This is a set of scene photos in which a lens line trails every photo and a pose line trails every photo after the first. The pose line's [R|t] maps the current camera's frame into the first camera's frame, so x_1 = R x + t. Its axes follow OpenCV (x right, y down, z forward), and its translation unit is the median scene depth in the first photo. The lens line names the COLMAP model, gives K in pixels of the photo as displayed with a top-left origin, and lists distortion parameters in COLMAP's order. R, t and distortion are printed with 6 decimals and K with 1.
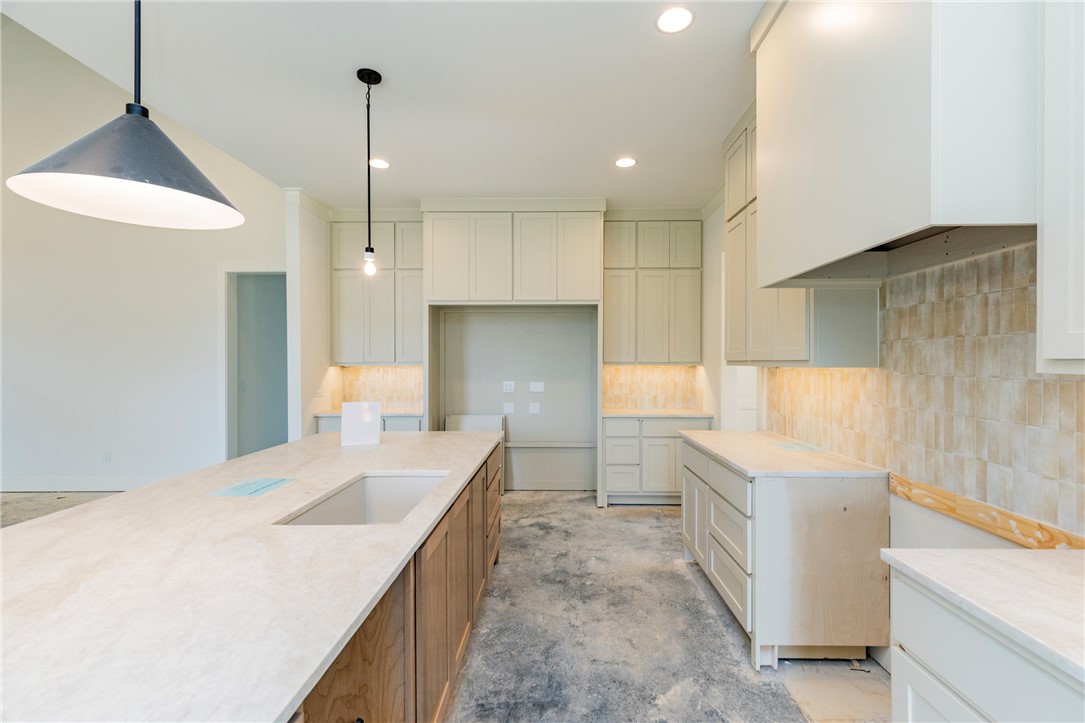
lens RADIAL K [[484.9, 0, 548.2], [0, 484.9, 363.4], [0, 0, 1]] dist [0.001621, -0.000085]
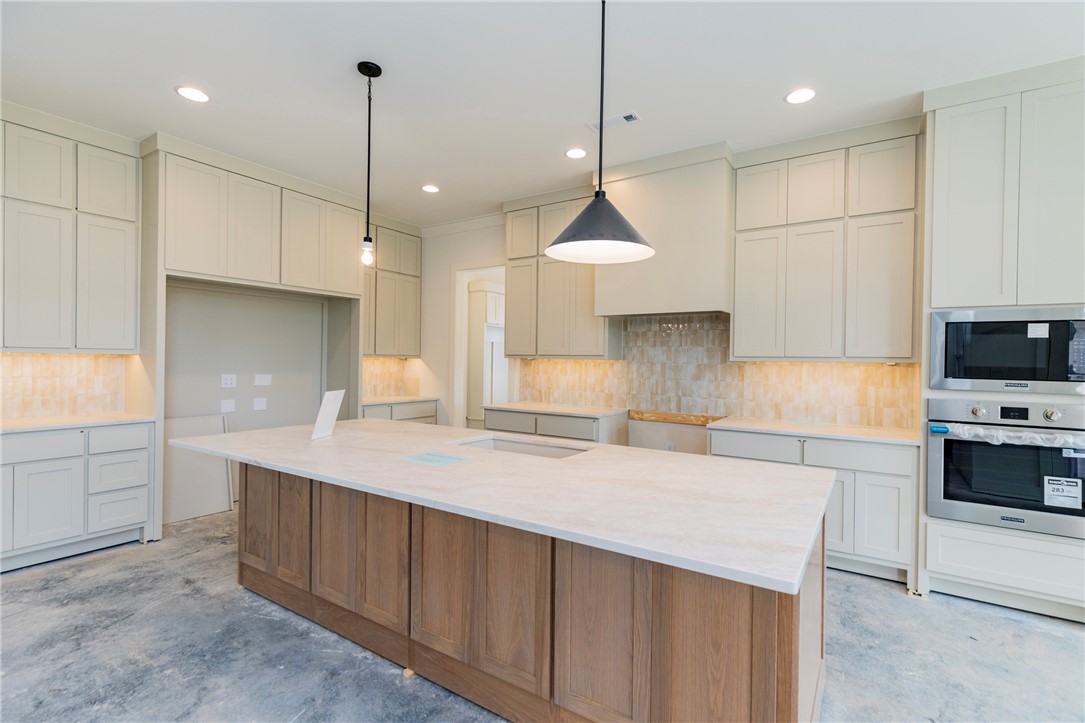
lens RADIAL K [[499.3, 0, 549.0], [0, 499.3, 362.7], [0, 0, 1]] dist [0.008213, -0.000100]
pose [[0.526113, 0.002205, 0.850412, -1.278451], [-0.010535, 0.999937, 0.003924, 0.016511], [-0.850349, -0.011023, 0.526103, 0.158741]]
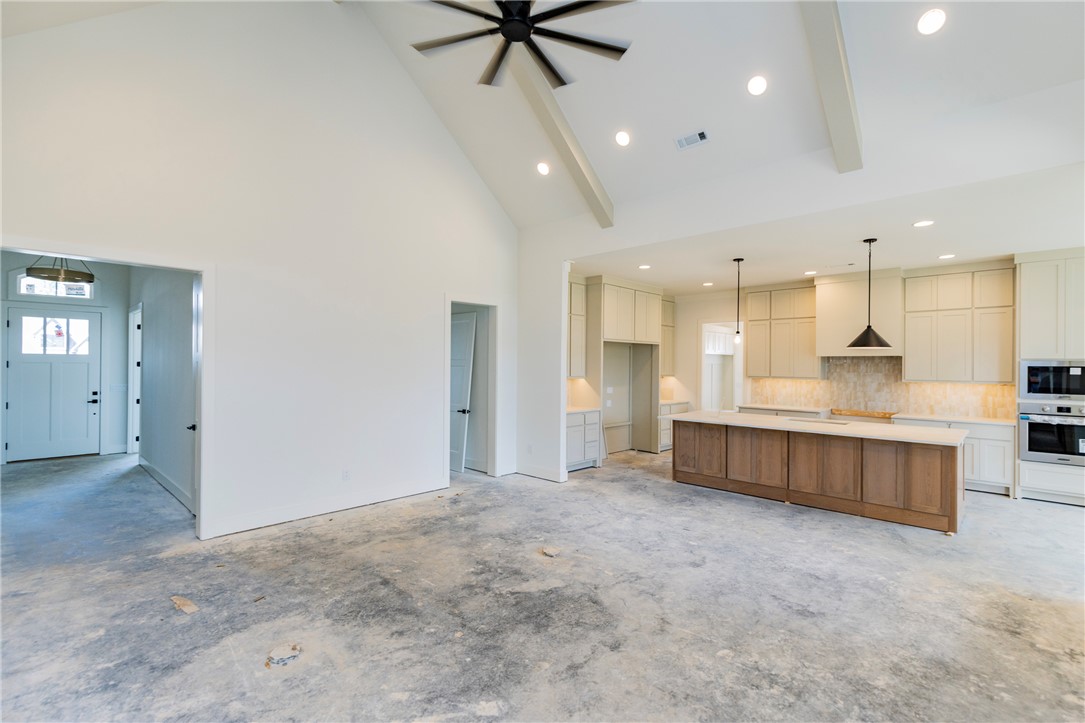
lens RADIAL K [[491.2, 0, 546.8], [0, 491.2, 363.0], [0, 0, 1]] dist [0.002975, 0.000001]
pose [[0.675480, 0.007796, 0.737337, -3.338321], [-0.005481, 0.999970, -0.005552, -0.081565], [-0.737358, -0.000291, 0.675502, 0.089258]]
